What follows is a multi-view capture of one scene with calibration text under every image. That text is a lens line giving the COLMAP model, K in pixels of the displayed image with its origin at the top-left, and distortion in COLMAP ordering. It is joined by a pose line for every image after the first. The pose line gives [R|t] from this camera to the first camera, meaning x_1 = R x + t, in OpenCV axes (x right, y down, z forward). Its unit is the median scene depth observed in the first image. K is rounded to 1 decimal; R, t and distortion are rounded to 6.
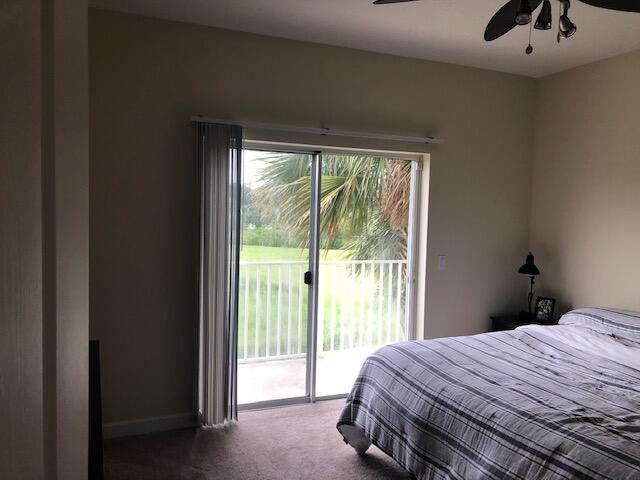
lens RADIAL K [[519.8, 0, 320.0], [0, 519.8, 240.0], [0, 0, 1]] dist [0.001870, -0.009723]
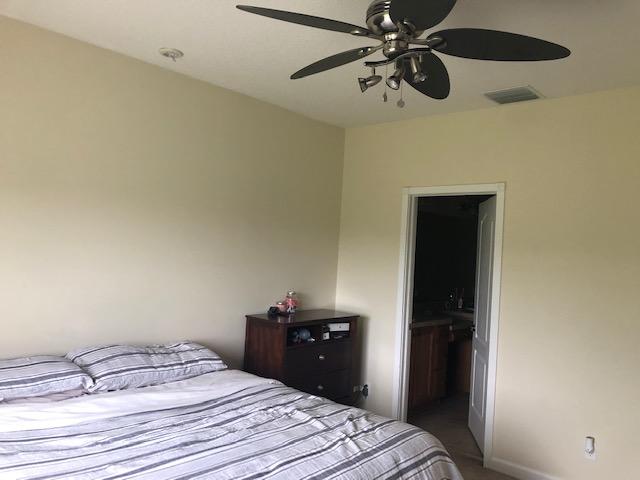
lens RADIAL K [[519.8, 0, 320.0], [0, 519.8, 240.0], [0, 0, 1]] dist [0.001870, -0.009723]
pose [[-0.374718, -0.049900, 0.925795, -0.459986], [-0.005687, 0.998656, 0.051525, -0.140521], [-0.927121, 0.014042, -0.374498, 1.304943]]
